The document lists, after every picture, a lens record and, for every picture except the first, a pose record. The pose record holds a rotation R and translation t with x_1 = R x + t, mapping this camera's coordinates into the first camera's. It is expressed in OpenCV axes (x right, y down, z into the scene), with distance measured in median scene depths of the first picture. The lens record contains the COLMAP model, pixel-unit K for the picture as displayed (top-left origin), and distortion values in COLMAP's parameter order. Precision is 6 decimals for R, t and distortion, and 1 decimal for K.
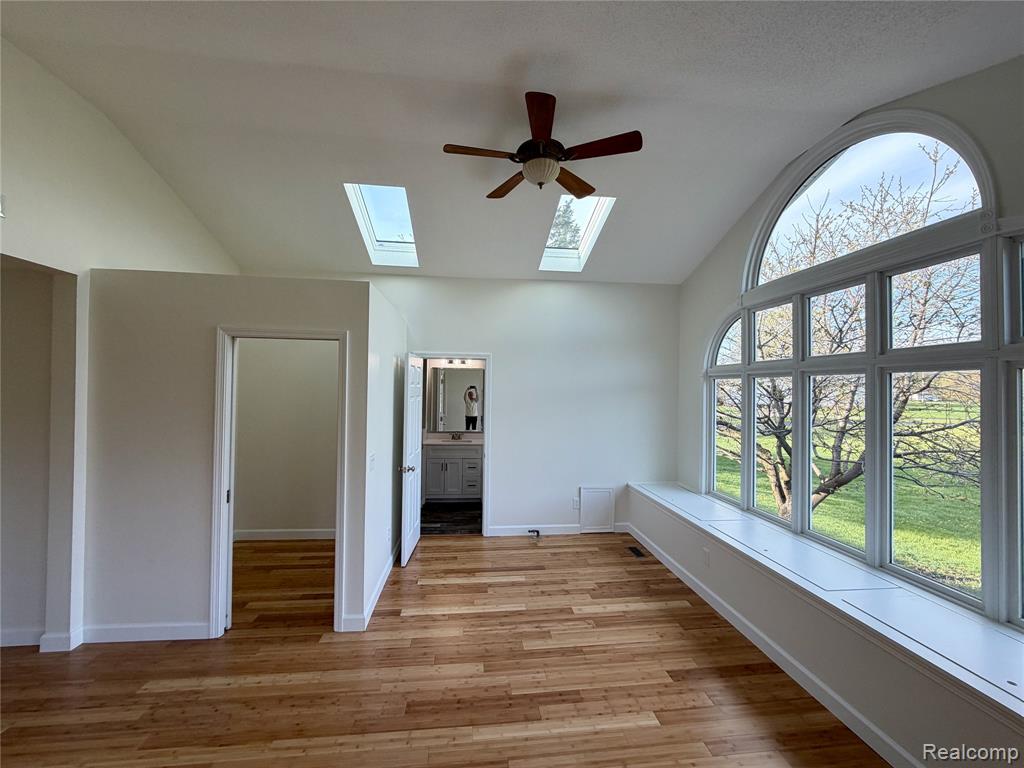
lens RADIAL K [[408.4, 0, 510.4], [0, 408.4, 382.8], [0, 0, 1]] dist [-0.000962, 0.000075]
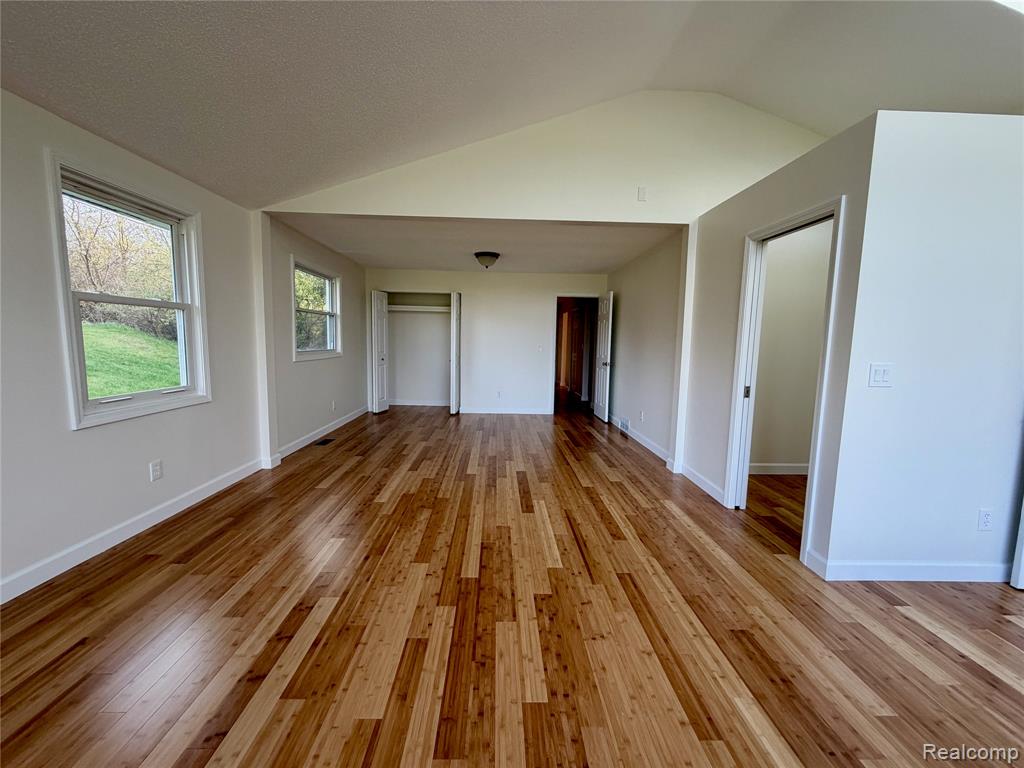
lens RADIAL K [[408.4, 0, 510.4], [0, 408.4, 382.8], [0, 0, 1]] dist [-0.000962, 0.000075]
pose [[-0.086770, 0.086074, -0.992503, 0.451921], [-0.013732, 0.996063, 0.087584, 0.166711], [0.996134, 0.021228, -0.085247, 0.453863]]
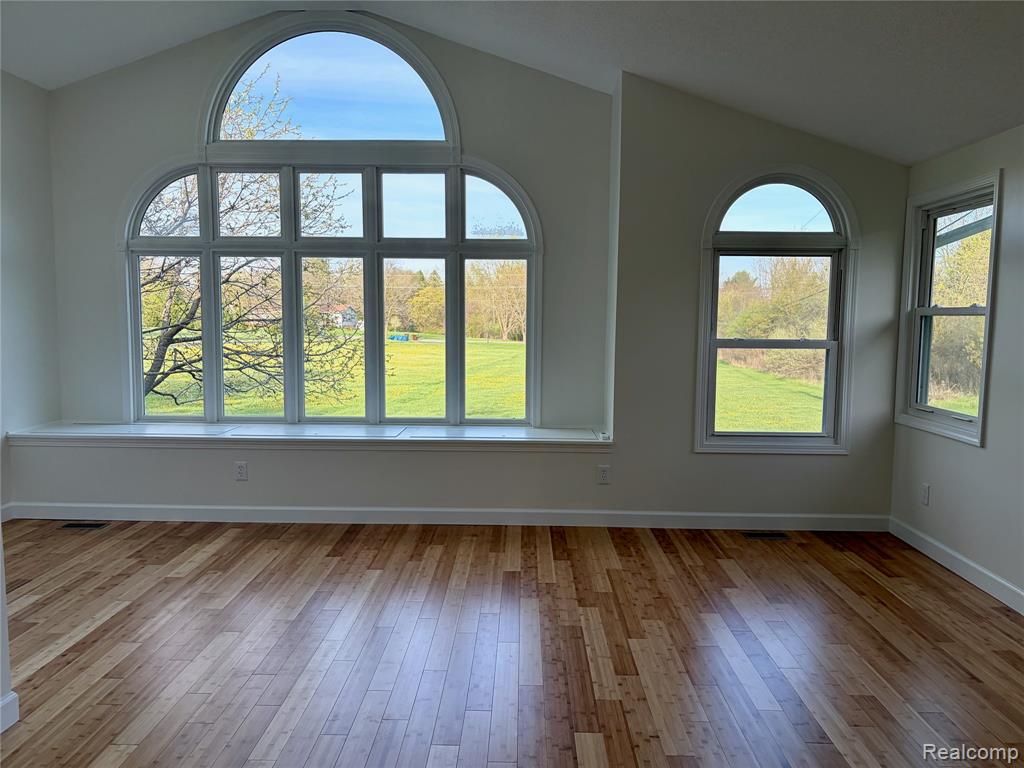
lens RADIAL K [[817.6, 0, 512.8], [0, 817.6, 363.6], [0, 0, 1]] dist [0.070862, 0.001000]
pose [[0.132798, -0.071236, 0.988580, -1.269695], [-0.017693, 0.997085, 0.074225, 0.092104], [-0.990985, -0.027348, 0.131150, 0.286643]]
